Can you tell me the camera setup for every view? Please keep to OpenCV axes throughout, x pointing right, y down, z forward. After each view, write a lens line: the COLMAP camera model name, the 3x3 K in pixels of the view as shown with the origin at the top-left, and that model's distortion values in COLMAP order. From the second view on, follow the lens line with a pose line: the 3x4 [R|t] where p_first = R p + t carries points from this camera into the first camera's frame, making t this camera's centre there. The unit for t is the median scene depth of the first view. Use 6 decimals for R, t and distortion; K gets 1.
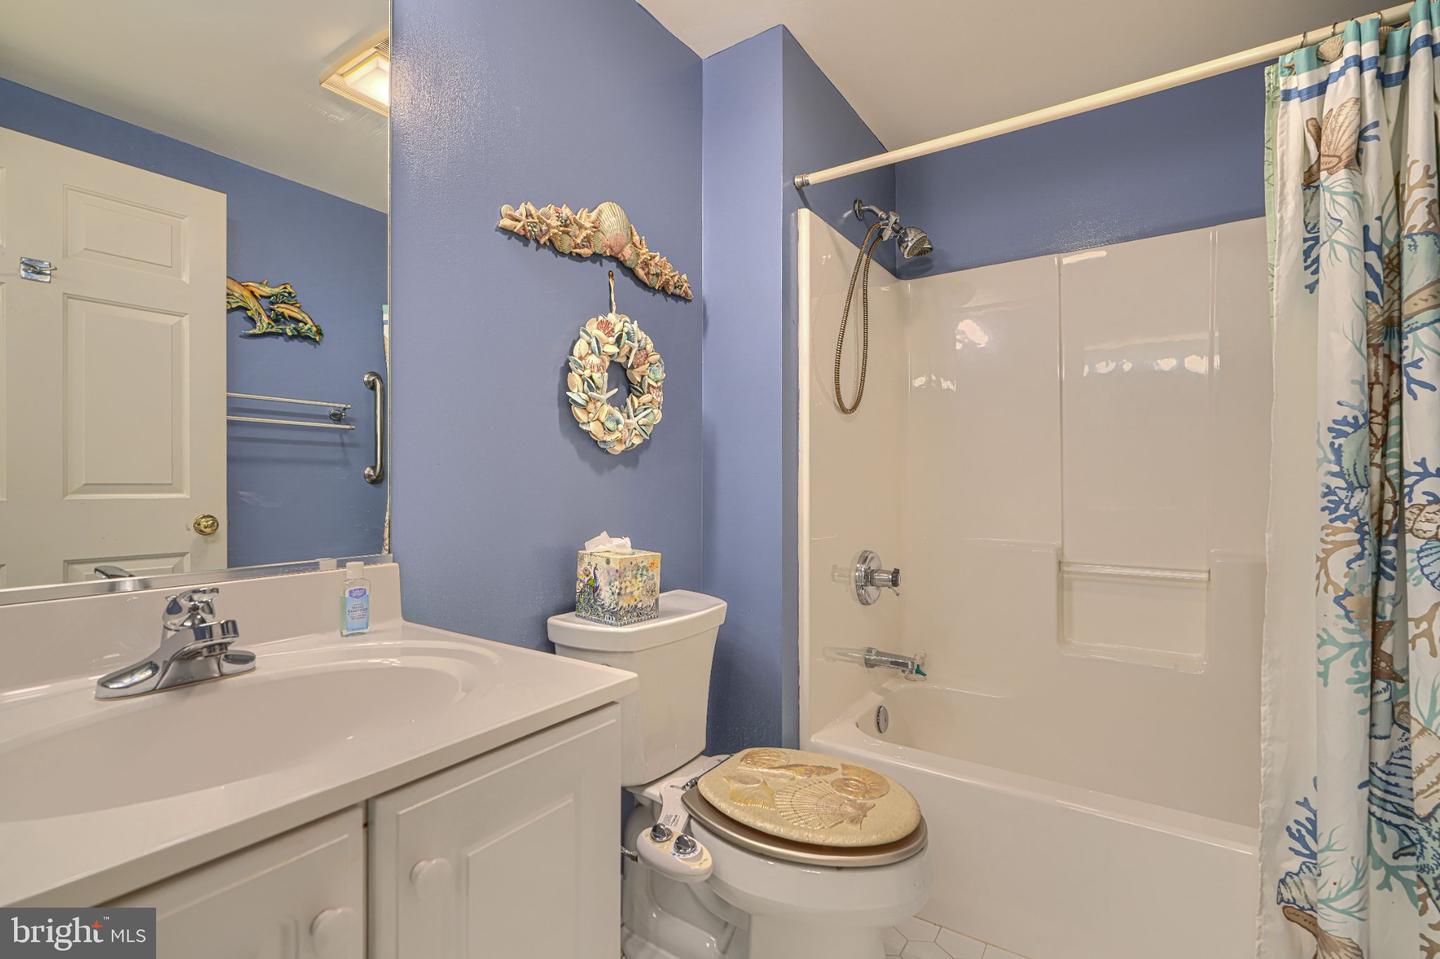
lens RADIAL K [[648.7, 0, 725.2], [0, 648.7, 473.6], [0, 0, 1]] dist [0.001019, 0.000307]
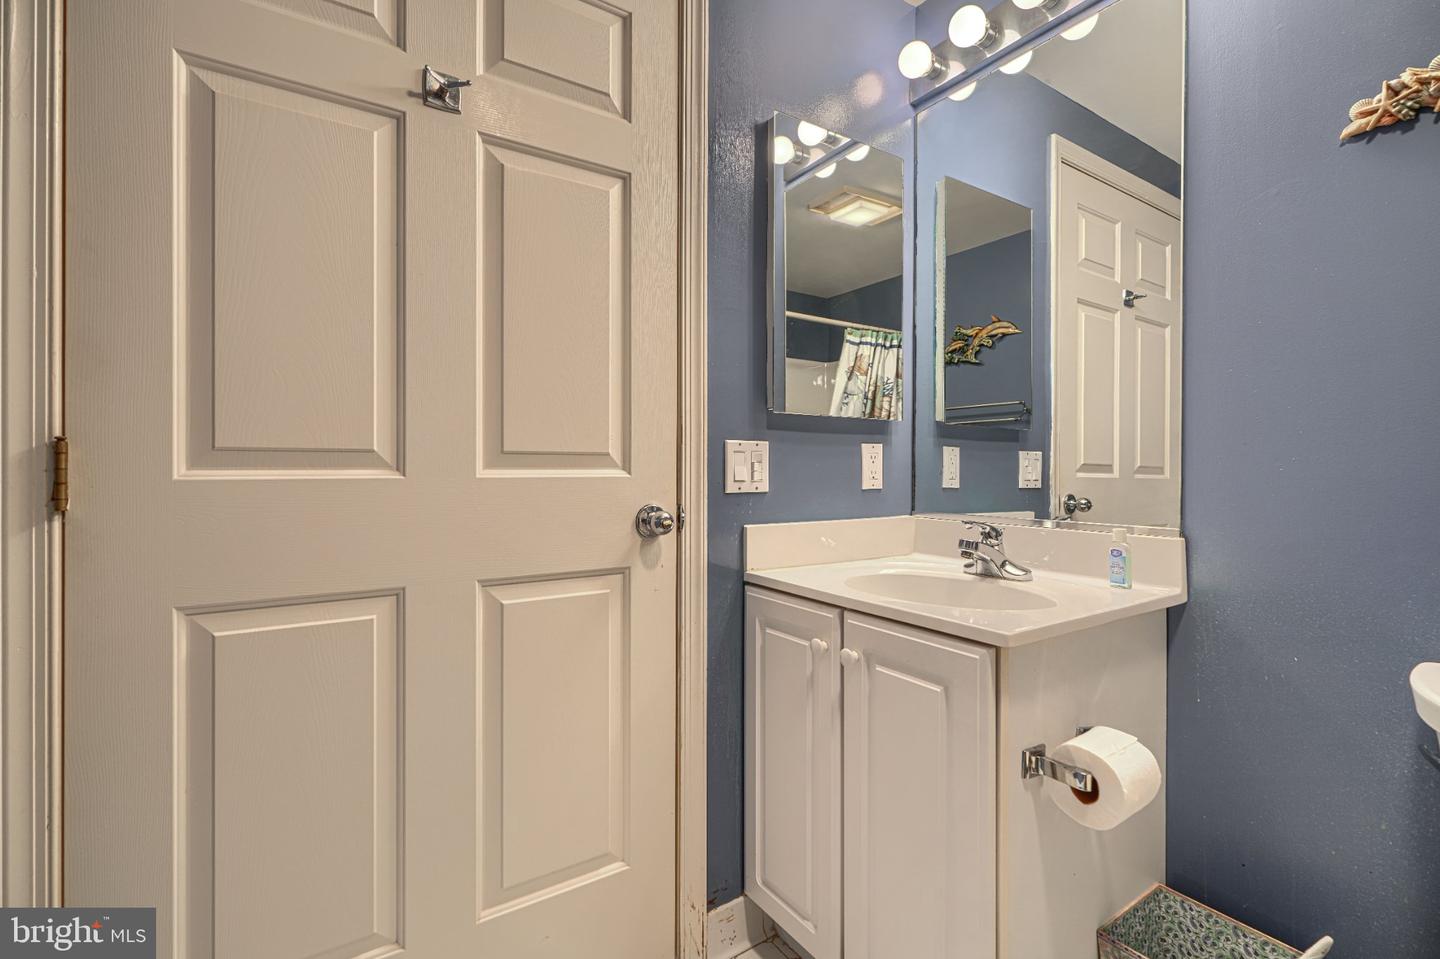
lens RADIAL K [[648.7, 0, 725.2], [0, 648.7, 473.6], [0, 0, 1]] dist [0.001019, 0.000307]
pose [[-0.372043, 0.003086, -0.928210, 0.685992], [0.001246, 0.999995, 0.002826, 0.022382], [0.928215, -0.000105, -0.372045, 0.621133]]
